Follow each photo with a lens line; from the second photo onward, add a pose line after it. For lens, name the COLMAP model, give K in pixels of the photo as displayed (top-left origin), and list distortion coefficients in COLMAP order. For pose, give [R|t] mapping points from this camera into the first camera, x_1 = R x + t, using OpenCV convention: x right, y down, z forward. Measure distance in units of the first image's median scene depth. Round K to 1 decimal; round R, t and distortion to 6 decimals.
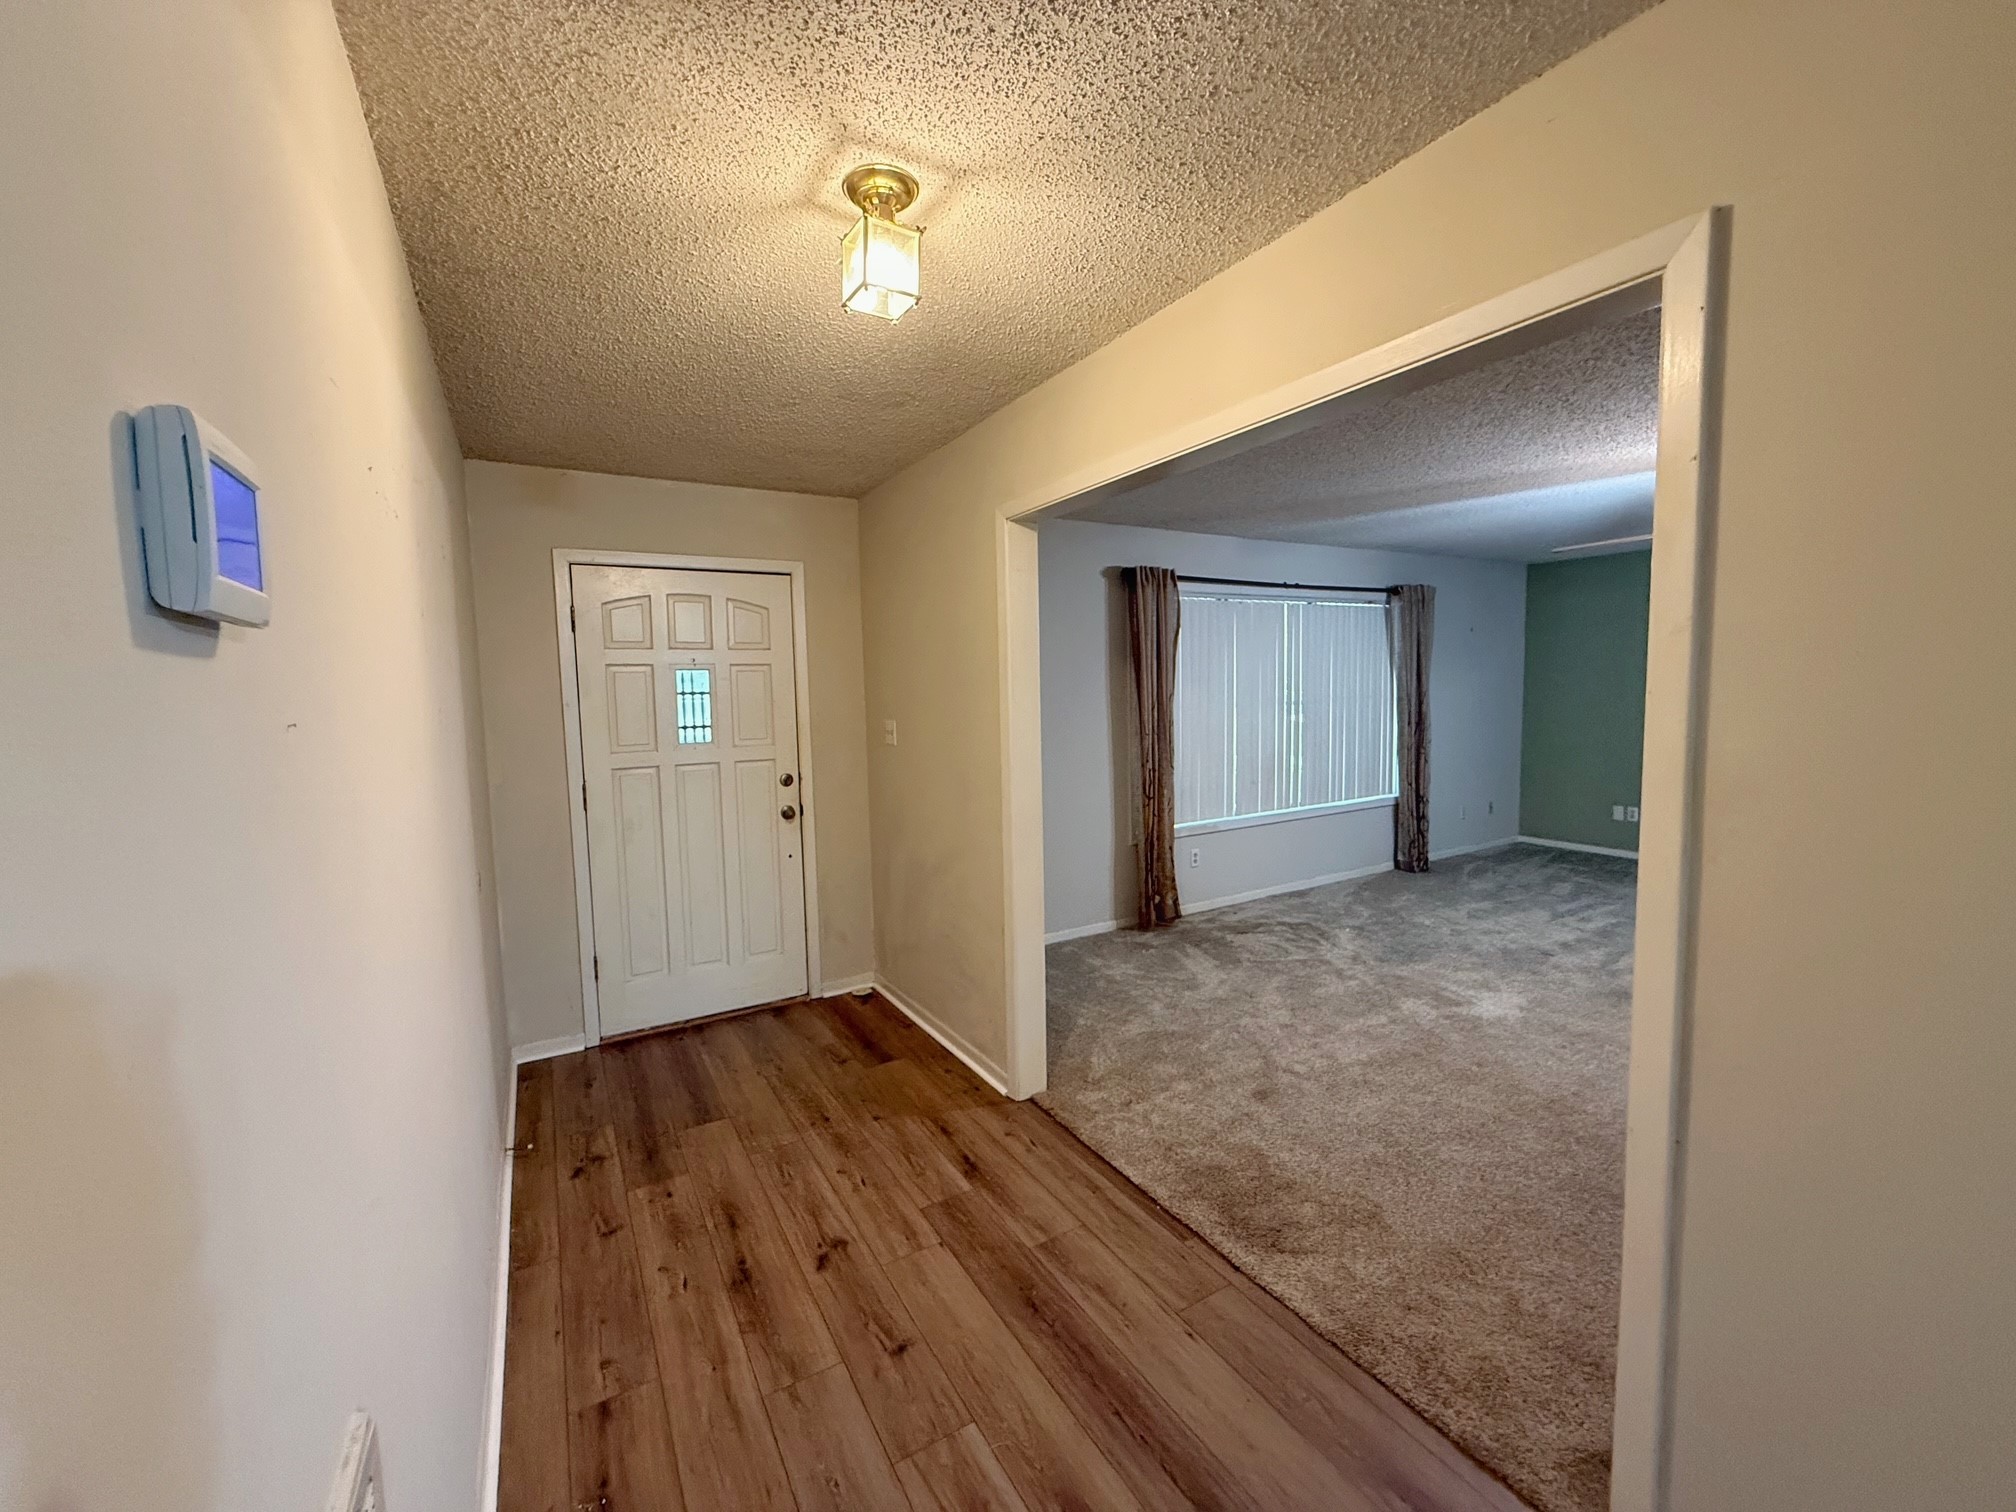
lens RADIAL K [[807.7, 0, 1005.0], [0, 807.7, 752.3], [0, 0, 1]] dist [0.000799, 0.000257]
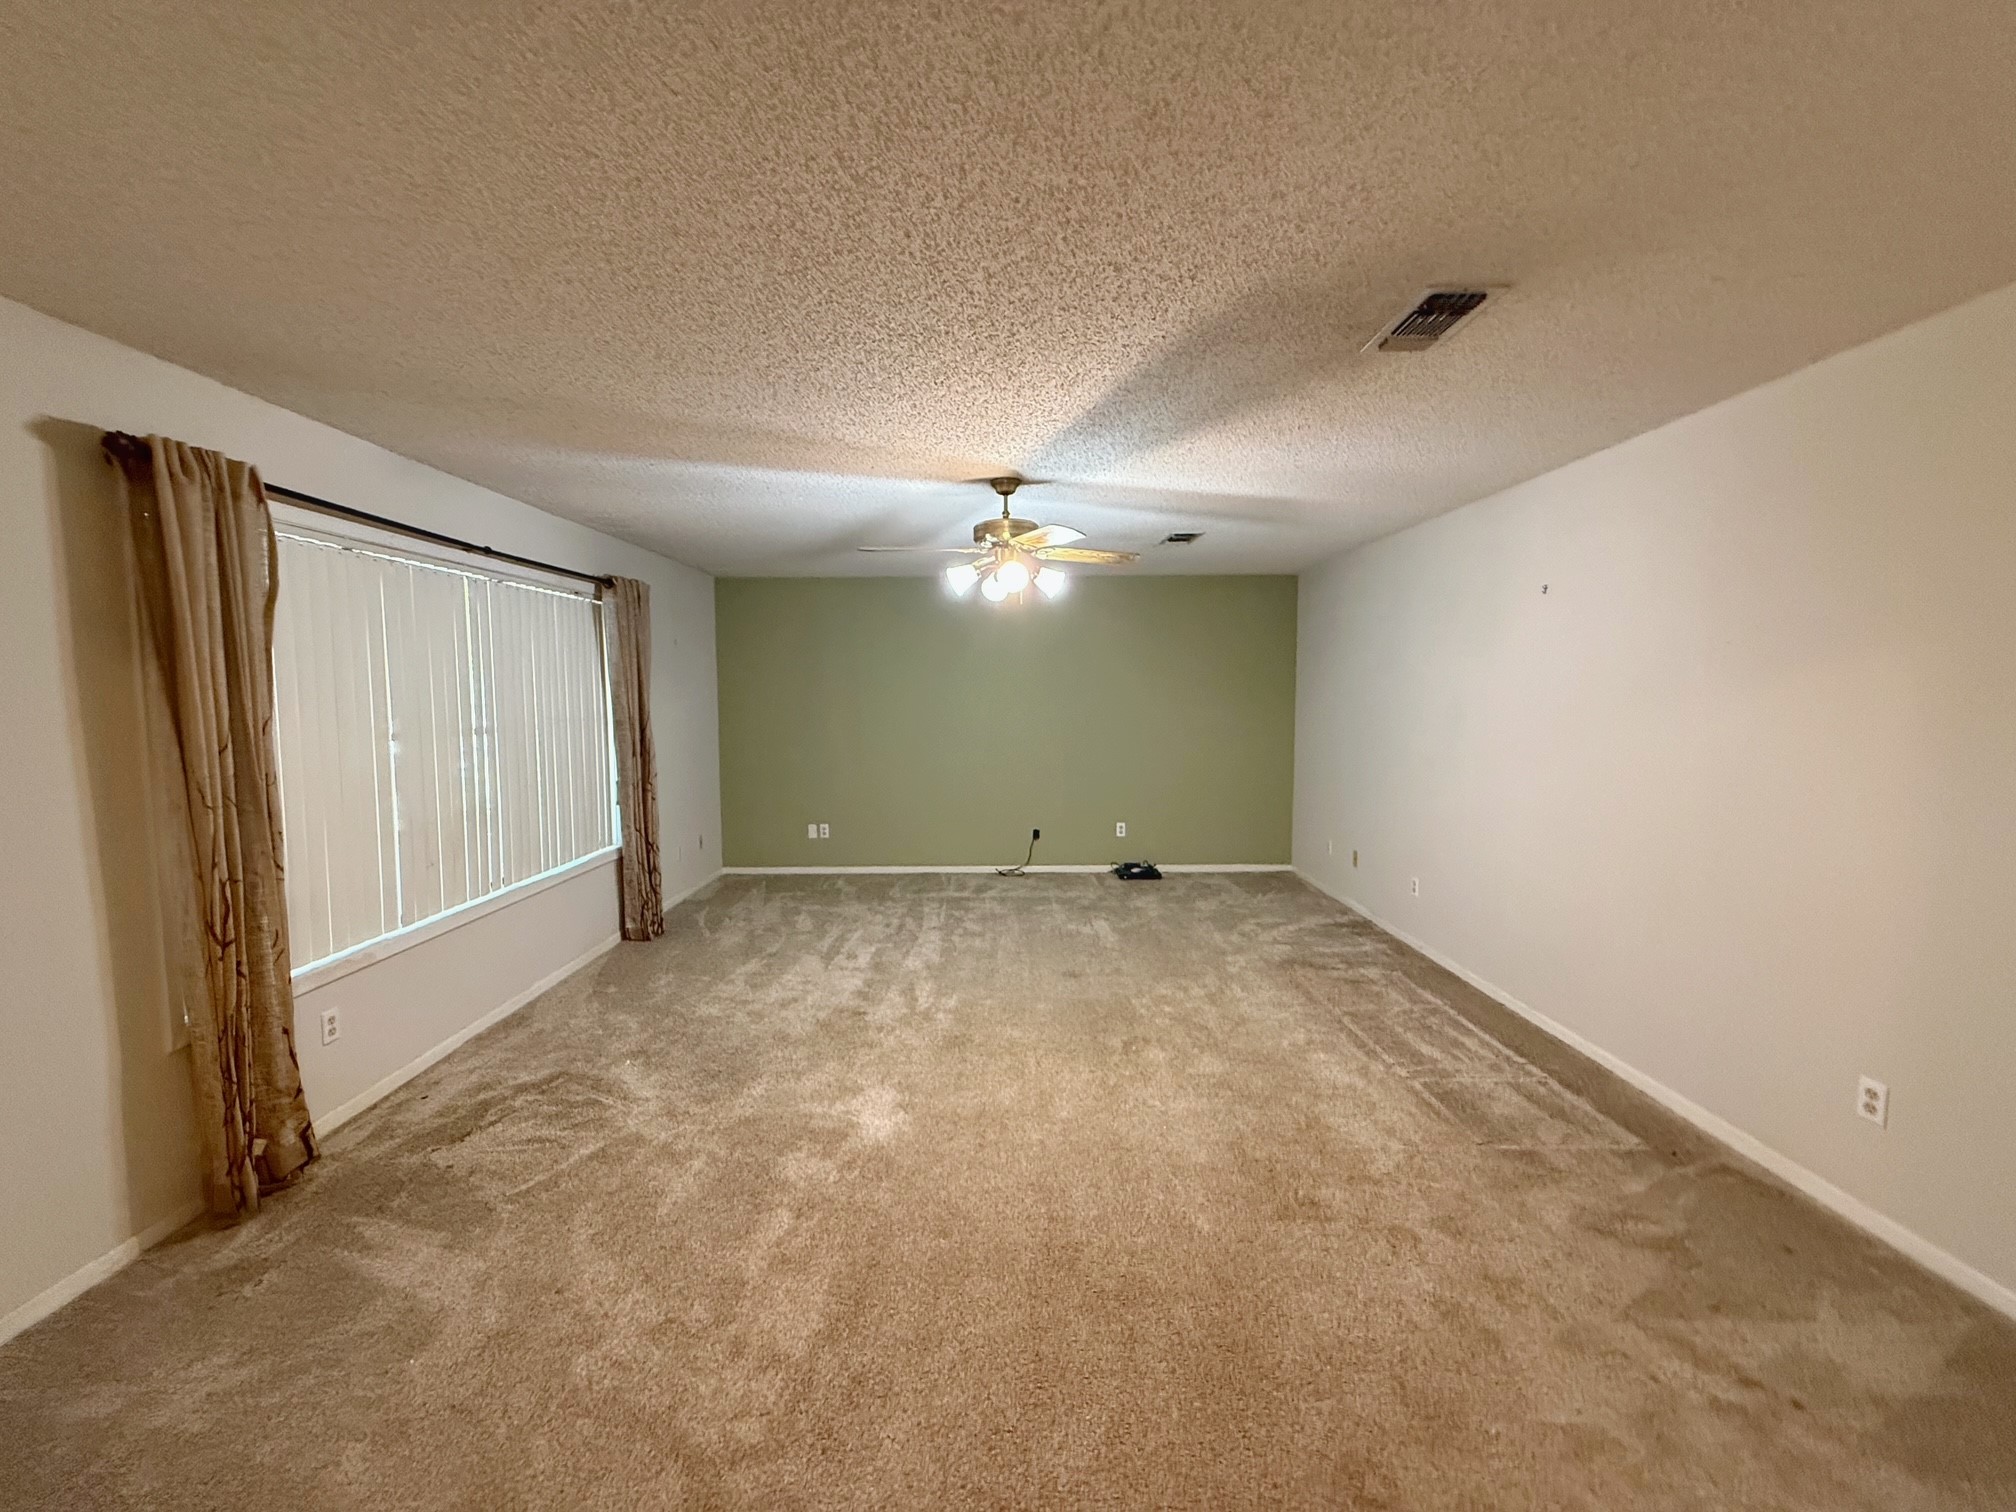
lens RADIAL K [[807.7, 0, 1005.0], [0, 807.7, 752.3], [0, 0, 1]] dist [0.000799, 0.000257]
pose [[0.508240, -0.043591, 0.860112, 0.010317], [0.065662, 0.997773, 0.011767, -0.028793], [-0.858709, 0.050496, 0.509970, 0.361869]]
